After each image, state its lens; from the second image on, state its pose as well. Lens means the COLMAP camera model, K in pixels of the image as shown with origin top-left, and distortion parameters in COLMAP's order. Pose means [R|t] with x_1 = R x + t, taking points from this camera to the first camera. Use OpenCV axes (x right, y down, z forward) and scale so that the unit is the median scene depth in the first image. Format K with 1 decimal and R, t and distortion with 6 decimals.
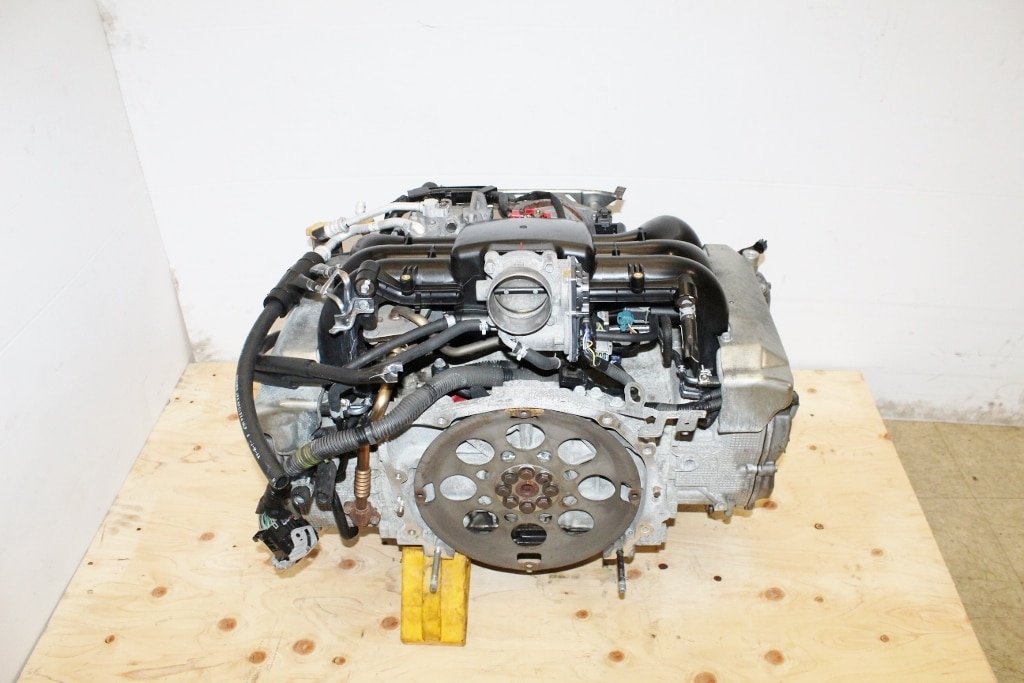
lens RADIAL K [[855.5, 0, 513.9], [0, 855.5, 340.7], [0, 0, 1]] dist [-0.170425, 0.154141]
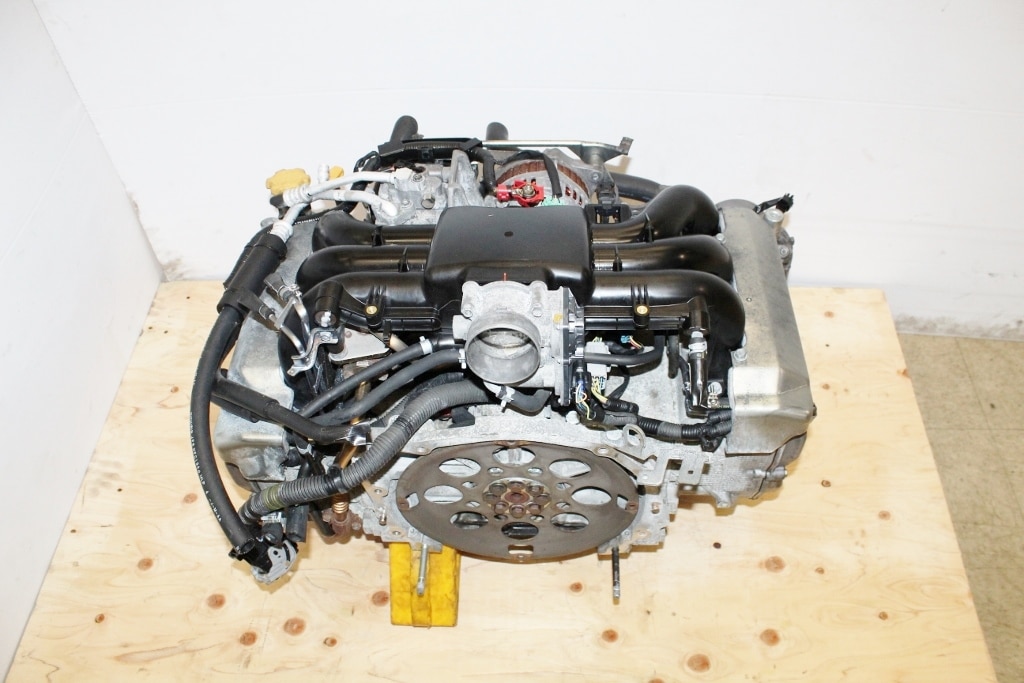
lens RADIAL K [[855.5, 0, 513.9], [0, 855.5, 340.7], [0, 0, 1]] dist [-0.170425, 0.154141]
pose [[0.999946, -0.005050, -0.009086, 0.019110], [0.007194, 0.967109, 0.254260, -0.203418], [0.007503, -0.254312, 0.967093, 0.124285]]
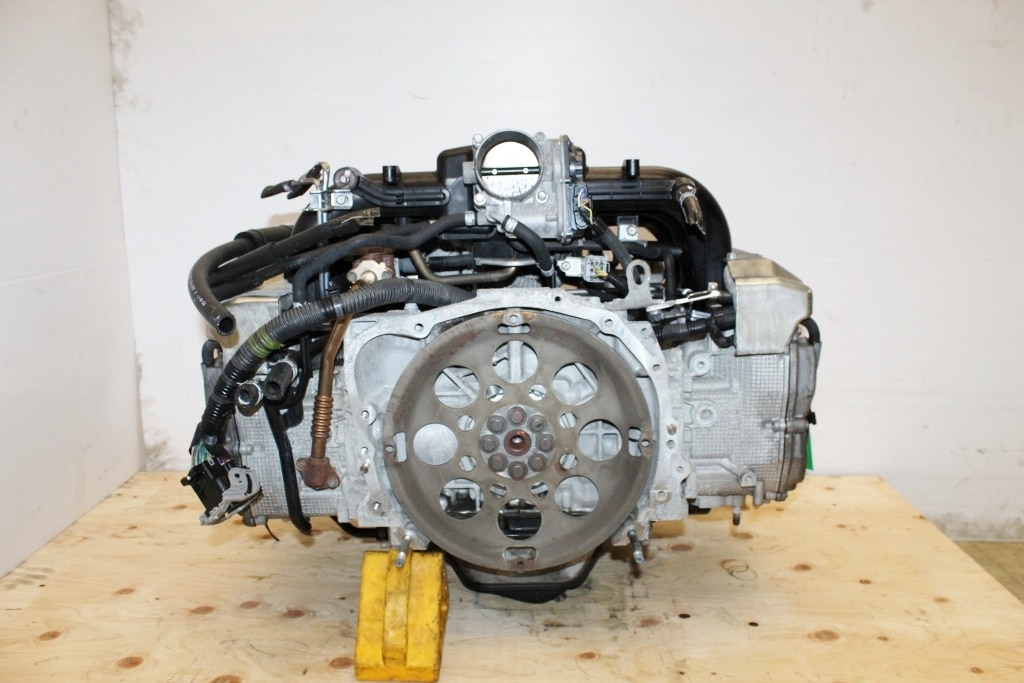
lens RADIAL K [[851.0, 0, 516.3], [0, 851.0, 339.0], [0, 0, 1]] dist [-0.168961, 0.147691]
pose [[0.999696, 0.002306, 0.024556, -0.005599], [0.008141, 0.908971, -0.416779, 0.381995], [-0.023282, 0.416852, 0.908676, 0.173890]]
